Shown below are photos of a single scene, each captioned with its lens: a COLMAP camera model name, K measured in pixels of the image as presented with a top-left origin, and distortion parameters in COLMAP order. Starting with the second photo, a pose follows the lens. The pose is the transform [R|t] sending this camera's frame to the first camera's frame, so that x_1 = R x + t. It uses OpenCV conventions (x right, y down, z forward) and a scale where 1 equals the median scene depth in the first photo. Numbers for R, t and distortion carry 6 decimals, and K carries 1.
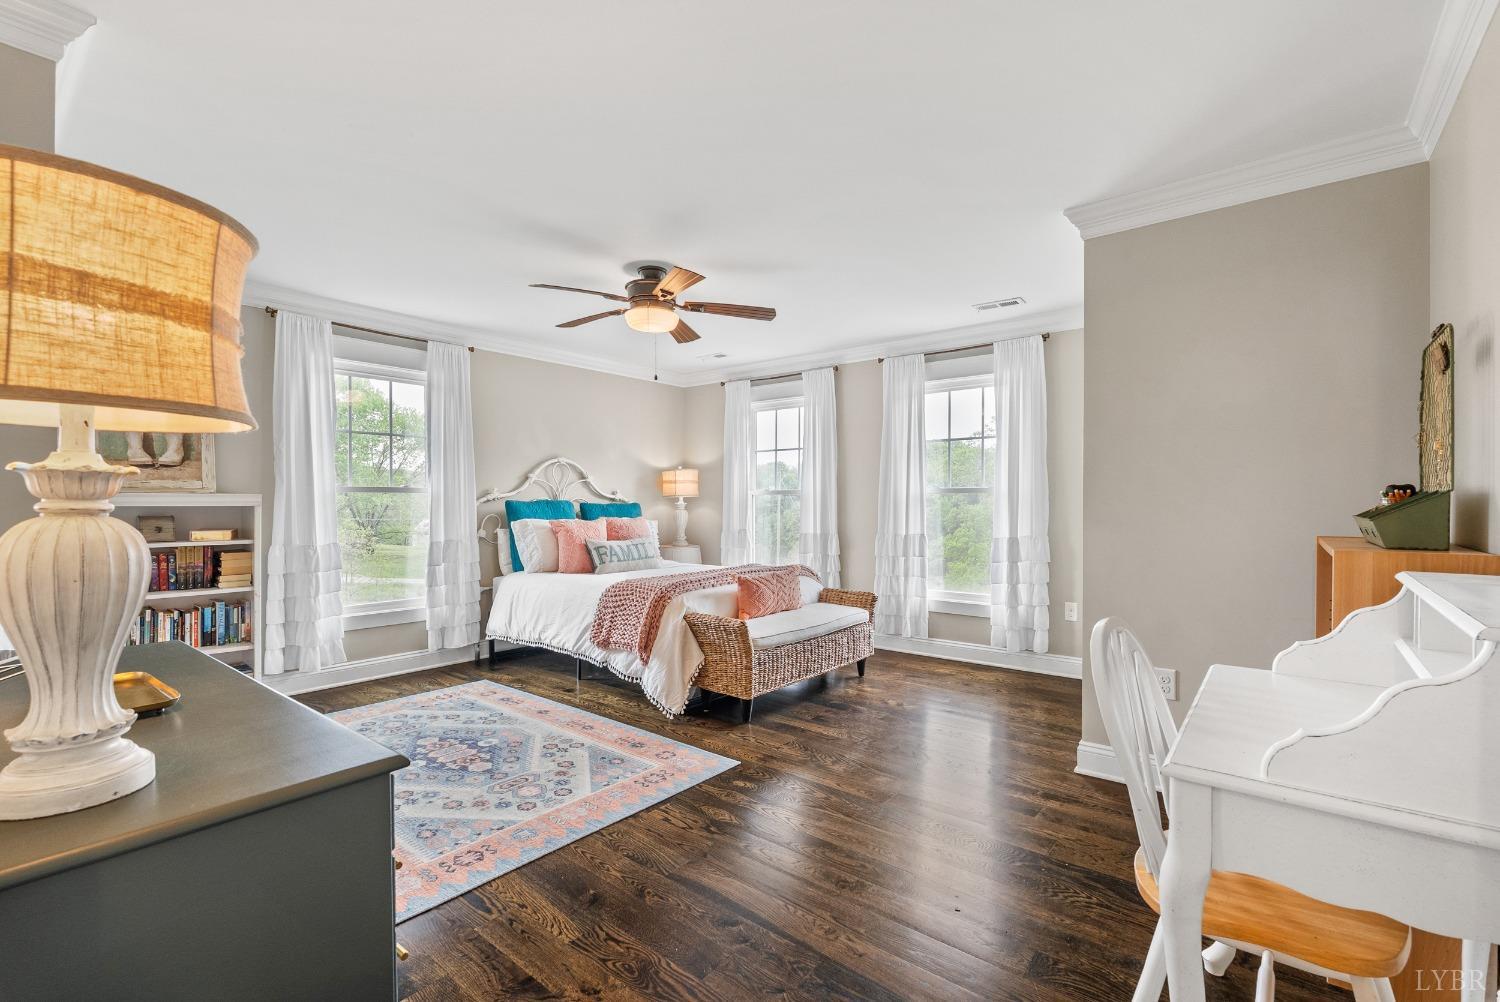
lens RADIAL K [[662.7, 0, 755.6], [0, 662.7, 504.7], [0, 0, 1]] dist [-0.005912, -0.000381]
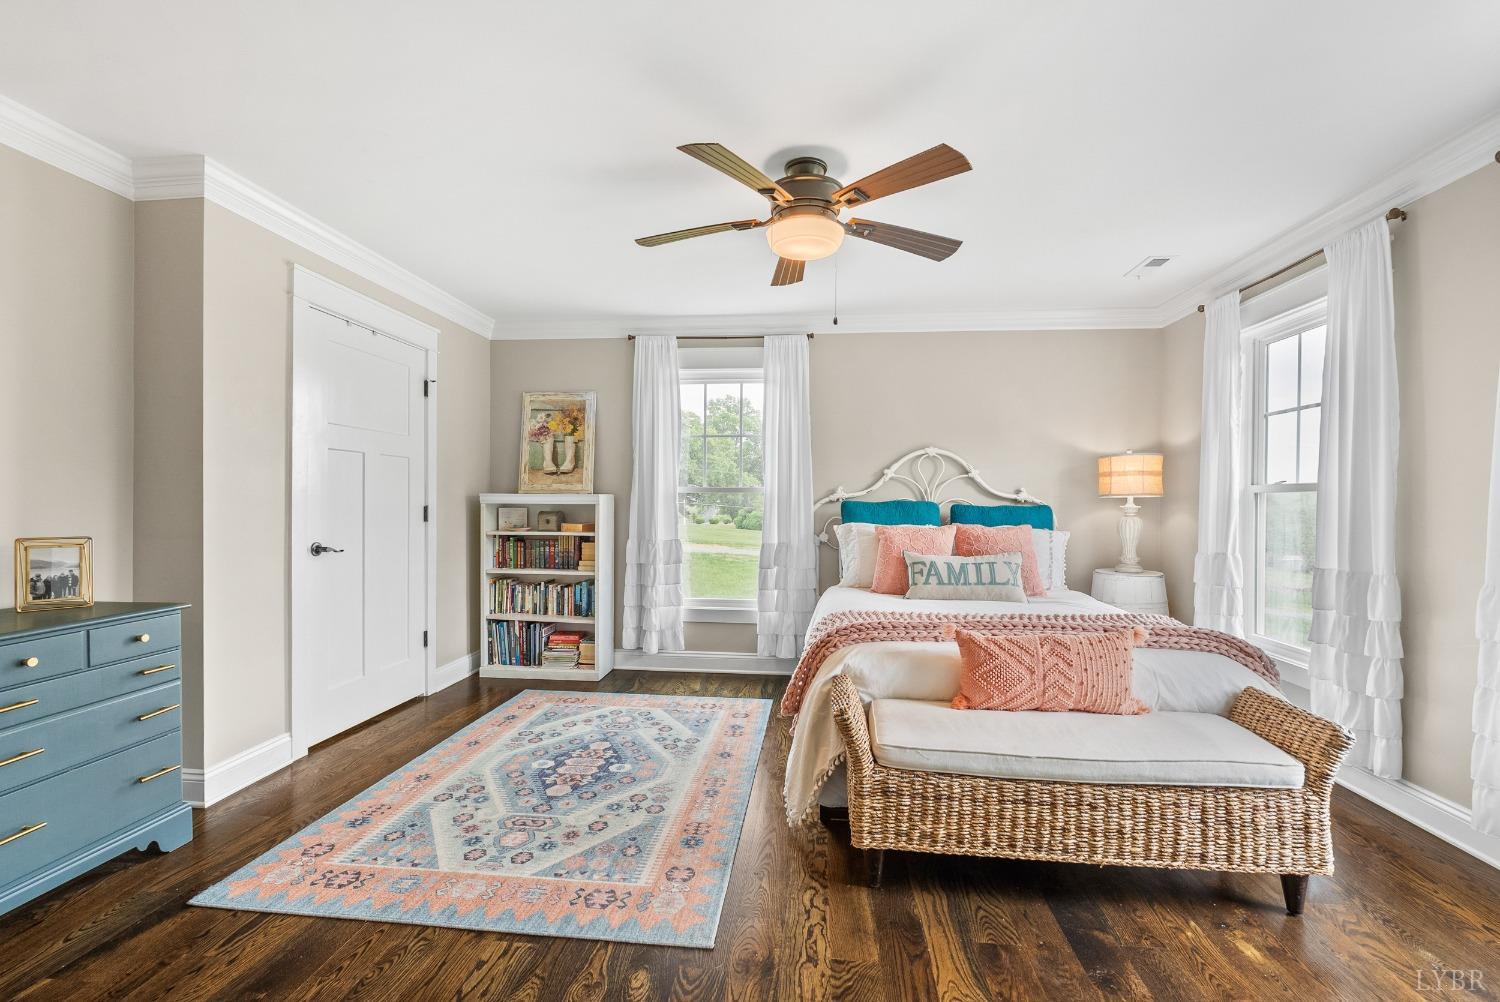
lens RADIAL K [[662.7, 0, 751.7], [0, 662.7, 504.2], [0, 0, 1]] dist [-0.005912, -0.000381]
pose [[0.547944, 0.006055, -0.836493, 0.382648], [-0.010249, 0.999947, 0.000524, -0.001780], [0.836452, 0.008286, 0.547977, 0.559936]]
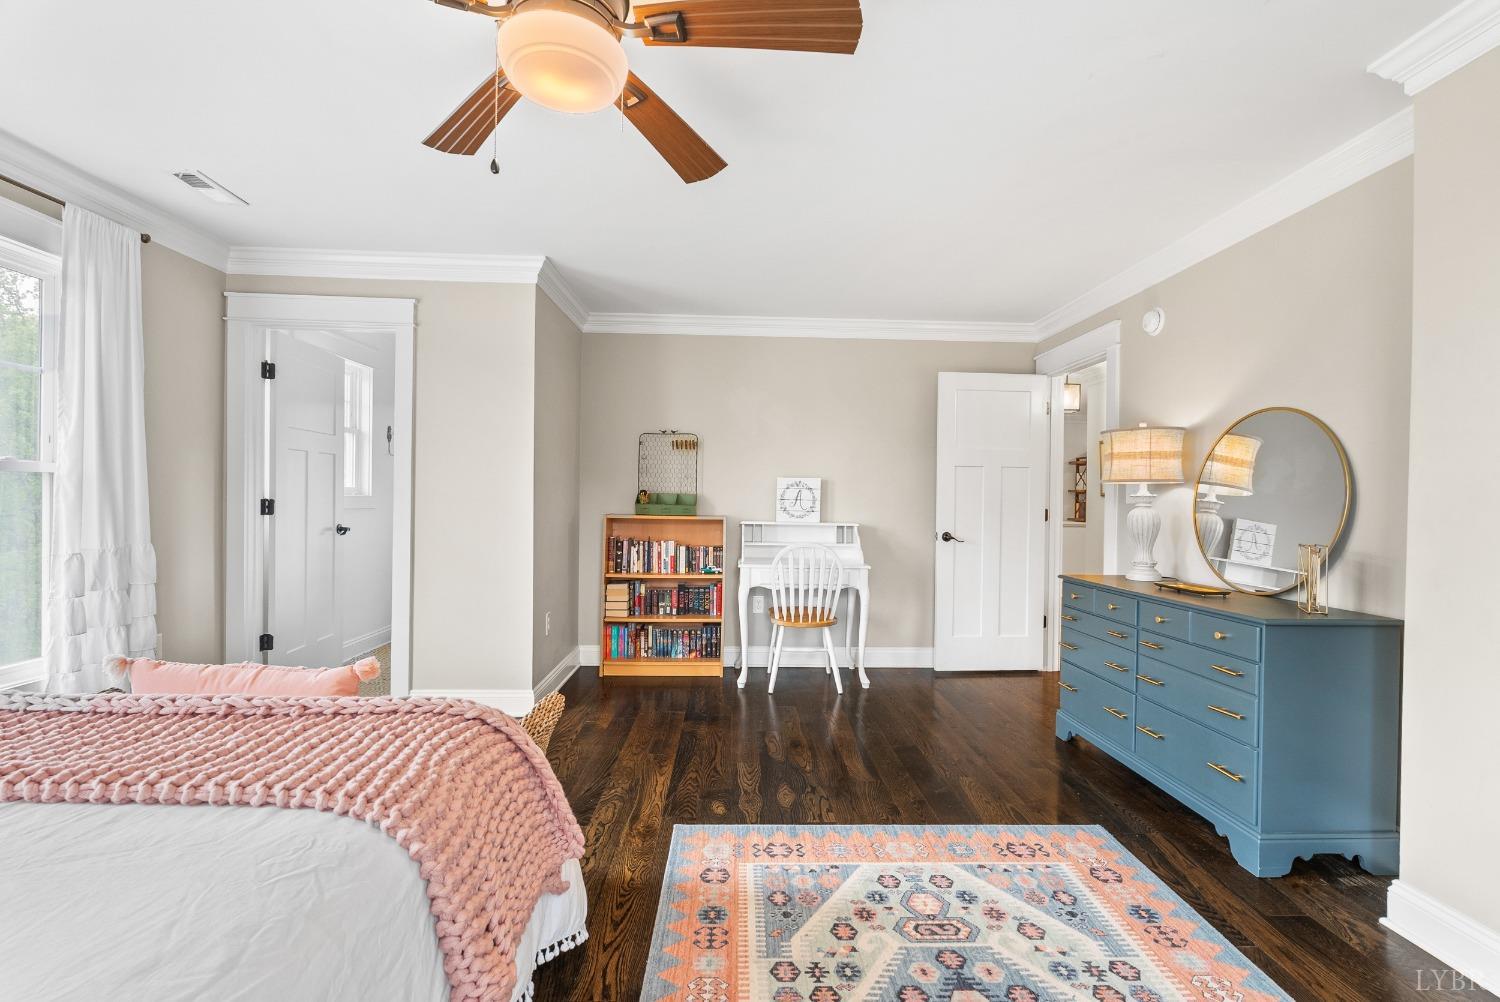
lens RADIAL K [[662.7, 0, 748.4], [0, 662.7, 500.4], [0, 0, 1]] dist [-0.005912, -0.000381]
pose [[-0.645003, -0.008870, 0.764128, -0.542833], [-0.007304, 0.999959, 0.005442, -0.004543], [-0.764145, -0.002070, -0.645041, 1.147109]]
